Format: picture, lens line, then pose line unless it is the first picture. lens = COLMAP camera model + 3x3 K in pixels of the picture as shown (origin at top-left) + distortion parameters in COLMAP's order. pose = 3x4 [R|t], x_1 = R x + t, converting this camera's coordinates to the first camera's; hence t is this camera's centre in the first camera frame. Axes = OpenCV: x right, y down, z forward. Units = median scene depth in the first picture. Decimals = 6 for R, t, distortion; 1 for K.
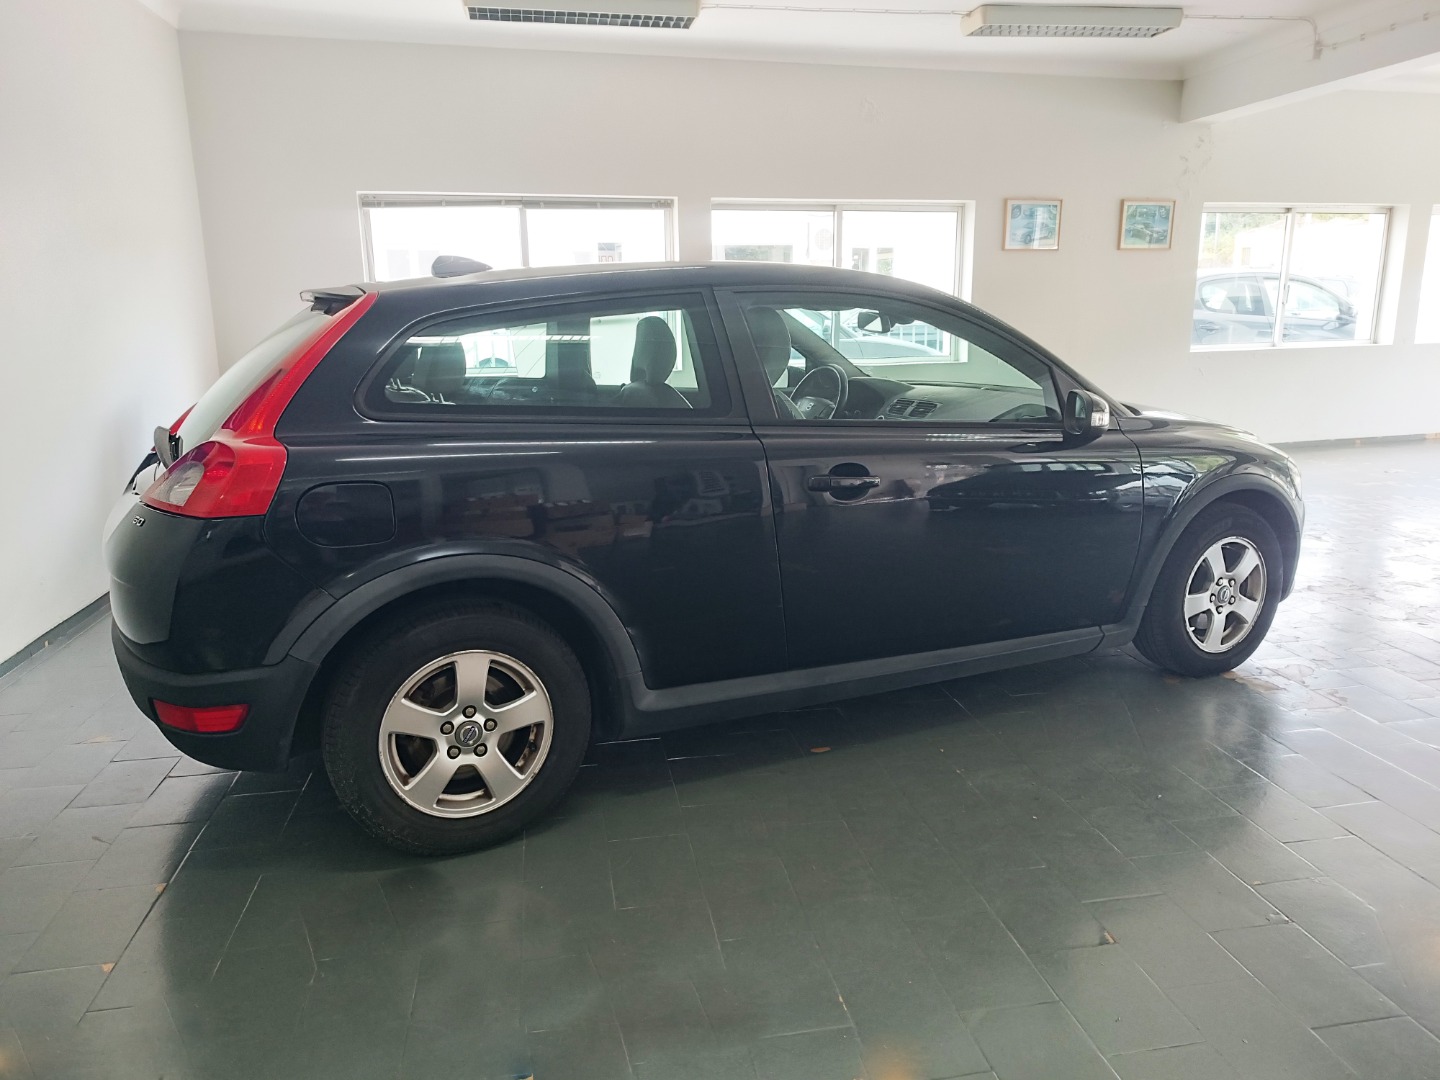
lens RADIAL K [[1029.9, 0, 721.8], [0, 1029.9, 541.9], [0, 0, 1]] dist [0.008940, -0.004838]
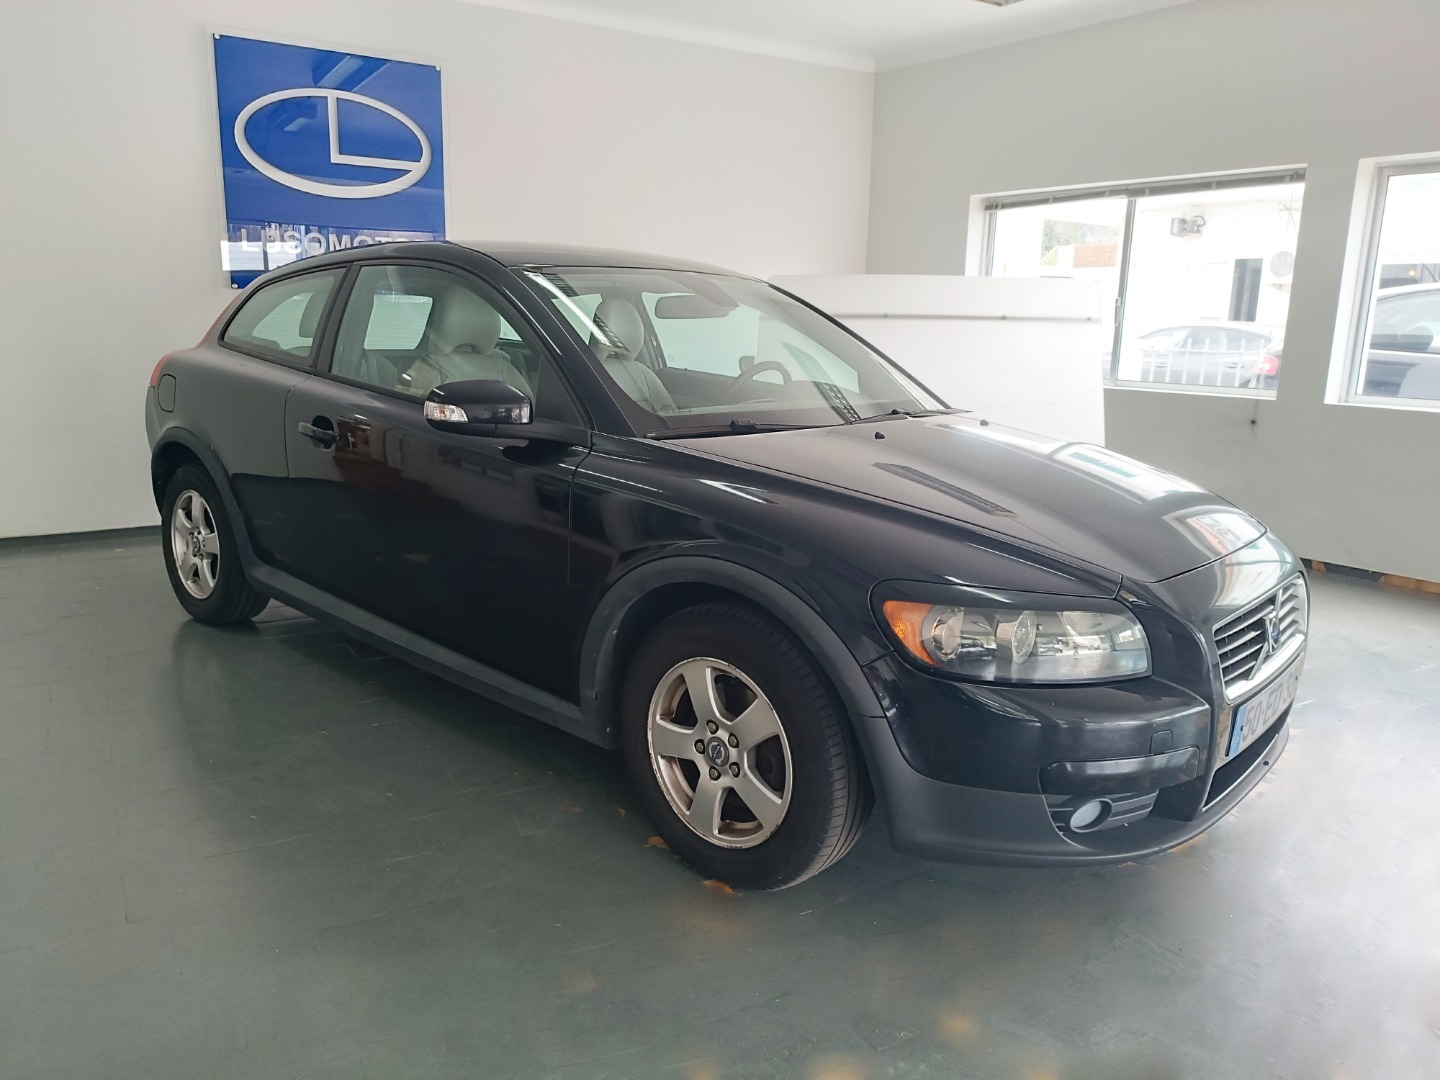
lens RADIAL K [[1024.2, 0, 720.0], [0, 1024.2, 540.0], [0, 0, 1]] dist [0.010255, -0.002077]
pose [[0.373471, 0.216359, -0.902058, 1.265612], [-0.236963, 0.962410, 0.132727, -0.189222], [0.896866, 0.164184, 0.410702, 0.918063]]
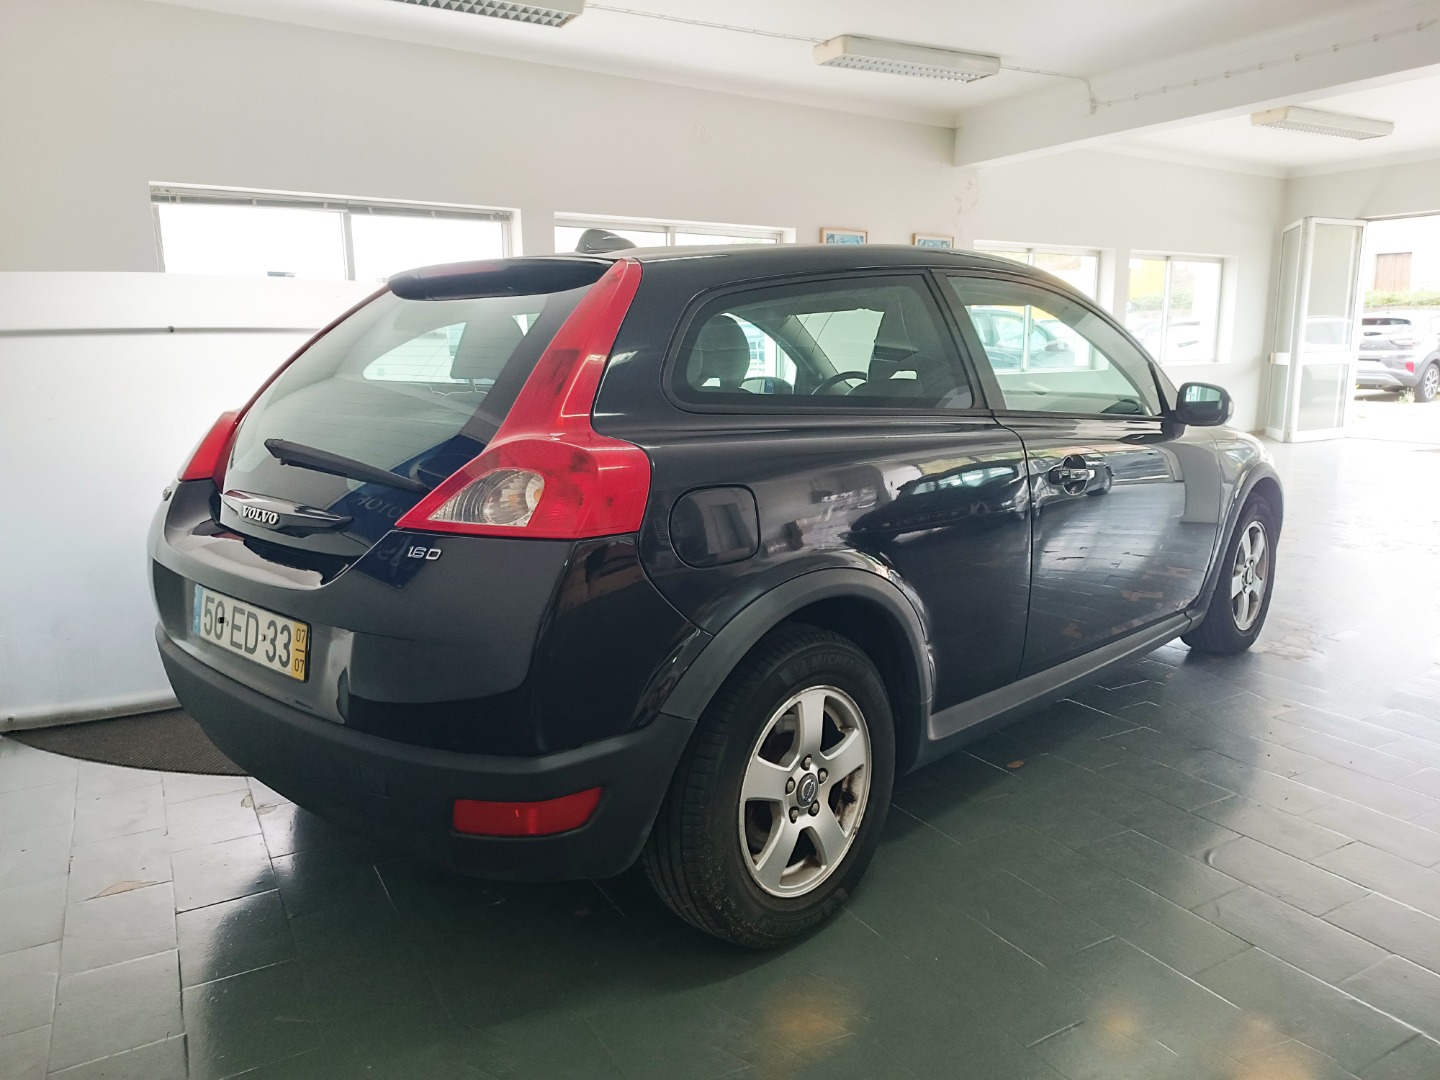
lens RADIAL K [[1024.2, 0, 720.0], [0, 1024.2, 540.0], [0, 0, 1]] dist [0.010255, -0.002077]
pose [[0.941477, -0.061105, 0.331491, -0.486666], [0.074842, 0.996779, -0.028819, 0.005719], [-0.328663, 0.051942, 0.943018, 0.209086]]
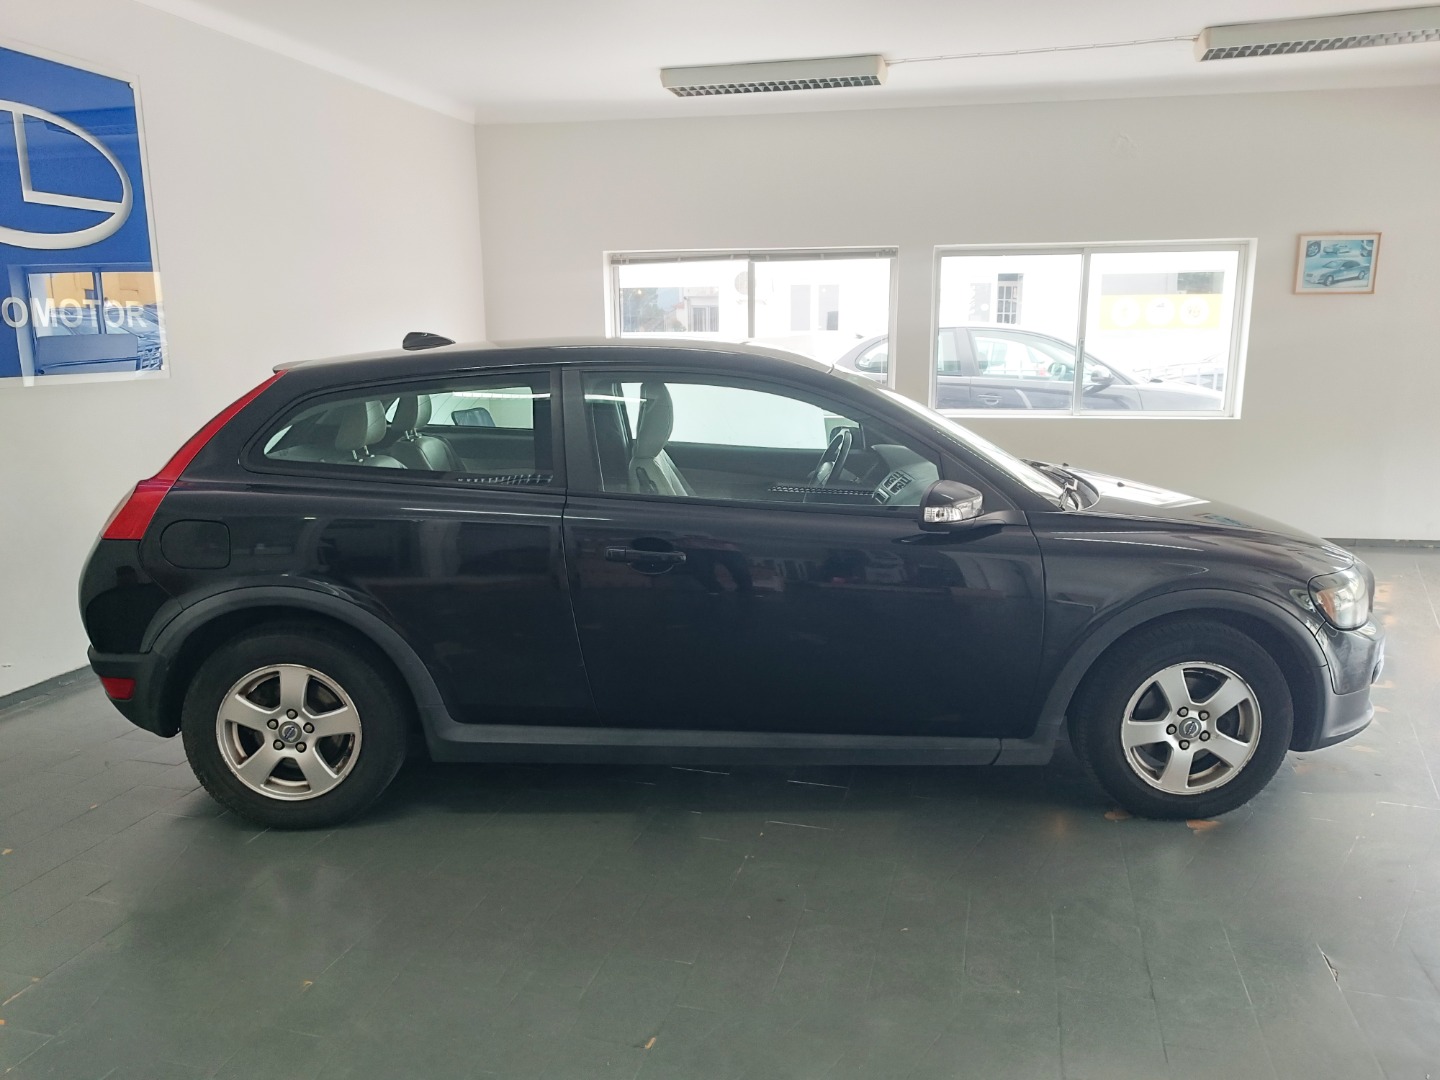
lens RADIAL K [[1033.4, 0, 715.5], [0, 1033.4, 543.9], [0, 0, 1]] dist [0.002523, -0.002149]
pose [[0.902359, 0.092646, -0.420911, 0.600919], [-0.102222, 0.994762, -0.000192, -0.073890], [0.418688, 0.043199, 0.907102, 0.079388]]
